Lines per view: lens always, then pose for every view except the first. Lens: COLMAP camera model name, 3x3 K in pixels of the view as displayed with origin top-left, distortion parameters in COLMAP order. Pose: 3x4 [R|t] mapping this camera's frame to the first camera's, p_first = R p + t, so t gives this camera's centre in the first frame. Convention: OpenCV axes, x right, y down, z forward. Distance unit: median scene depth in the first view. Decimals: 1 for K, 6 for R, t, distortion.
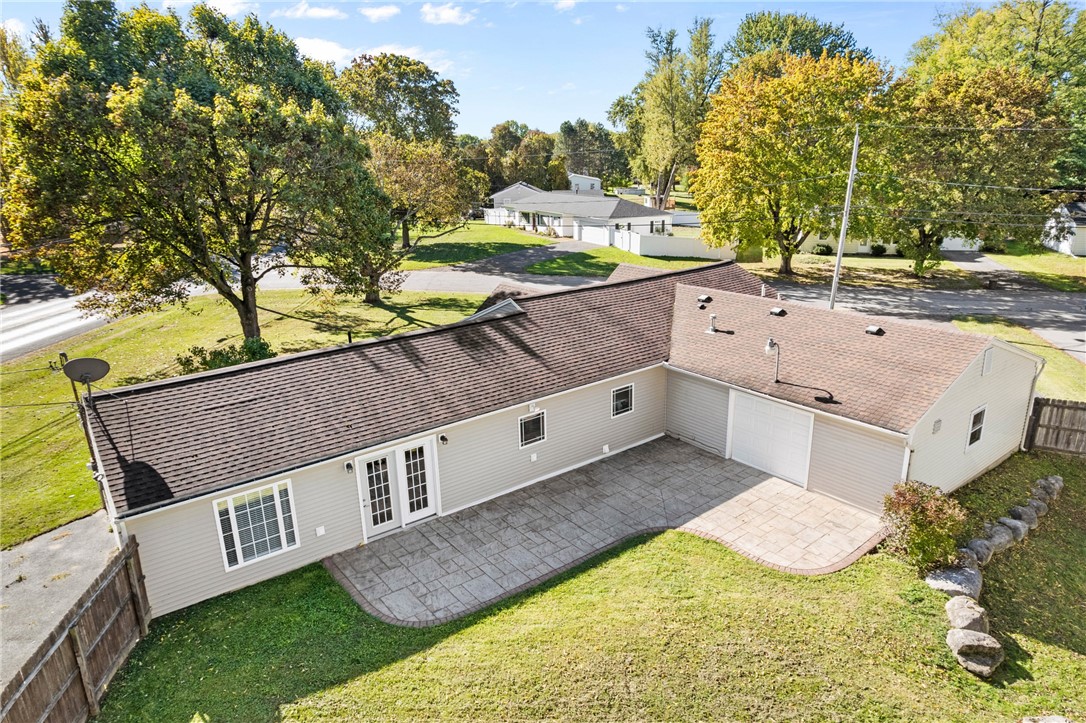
lens RADIAL K [[697.4, 0, 536.1], [0, 697.4, 362.5], [0, 0, 1]] dist [-0.057764, 0.036378]
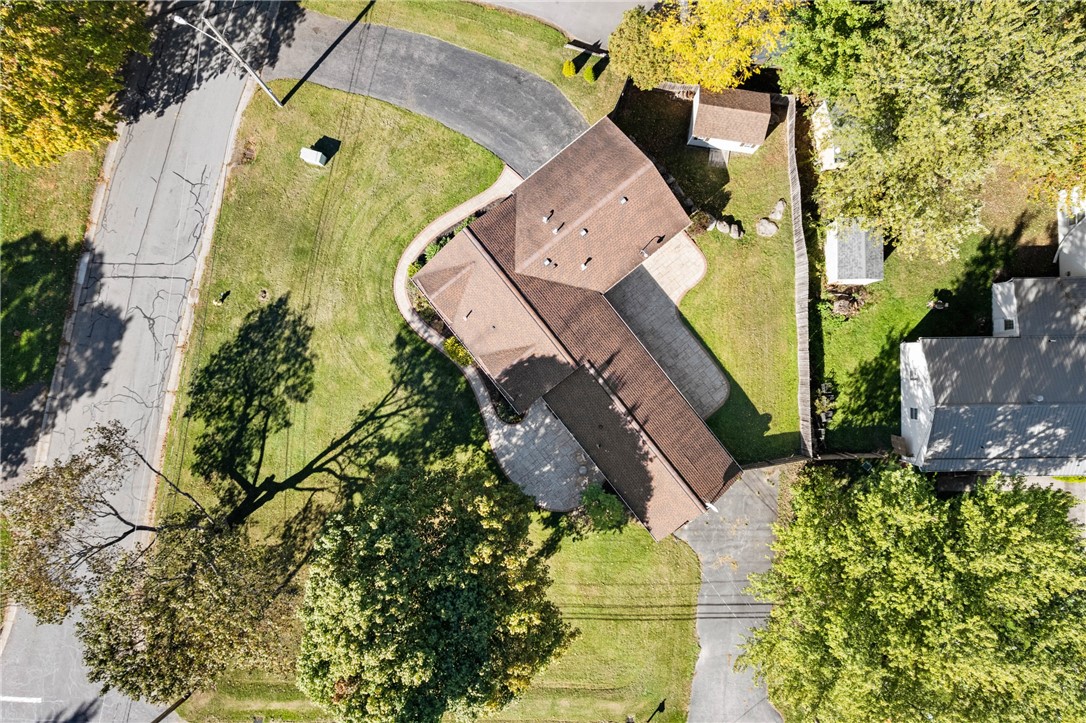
lens RADIAL K [[697.4, 0, 540.7], [0, 697.4, 363.6], [0, 0, 1]] dist [-0.057764, 0.036378]
pose [[-0.010068, -0.999915, 0.008281, -0.039869], [0.277730, 0.005159, 0.960645, -2.100602], [-0.960606, 0.011971, 0.277654, 0.608354]]
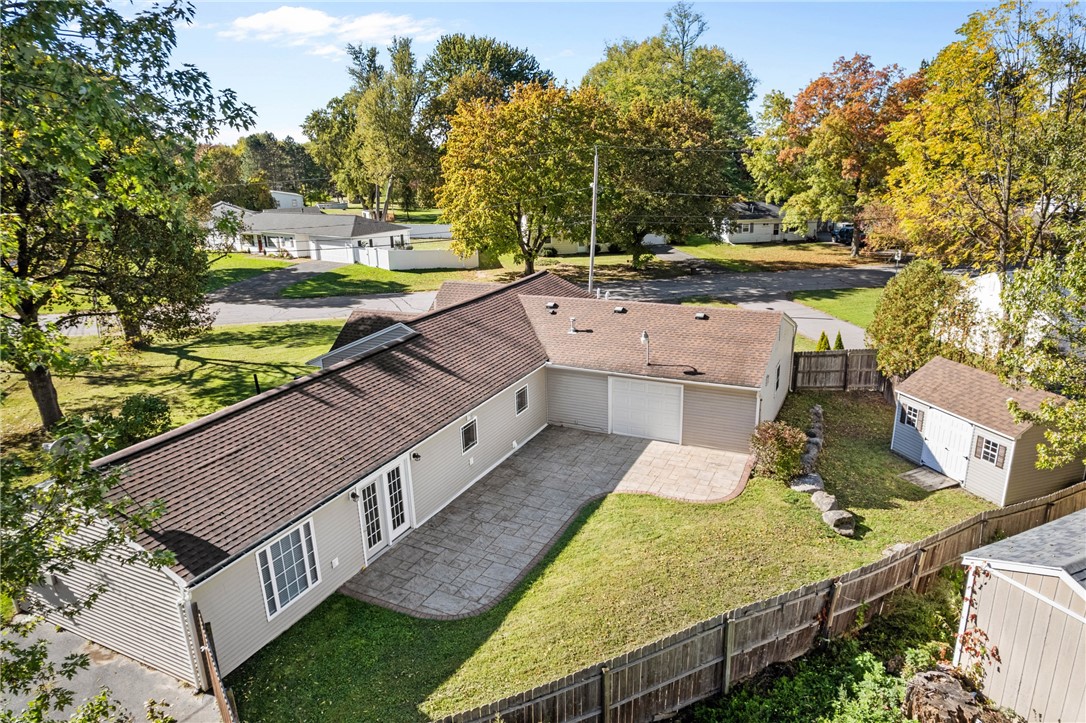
lens RADIAL K [[697.4, 0, 543.6], [0, 697.4, 364.3], [0, 0, 1]] dist [-0.057764, 0.036378]
pose [[0.898710, -0.132303, 0.418111, -0.317621], [0.136496, 0.990438, 0.020012, -0.022312], [-0.416761, 0.039086, 0.908175, -0.064350]]
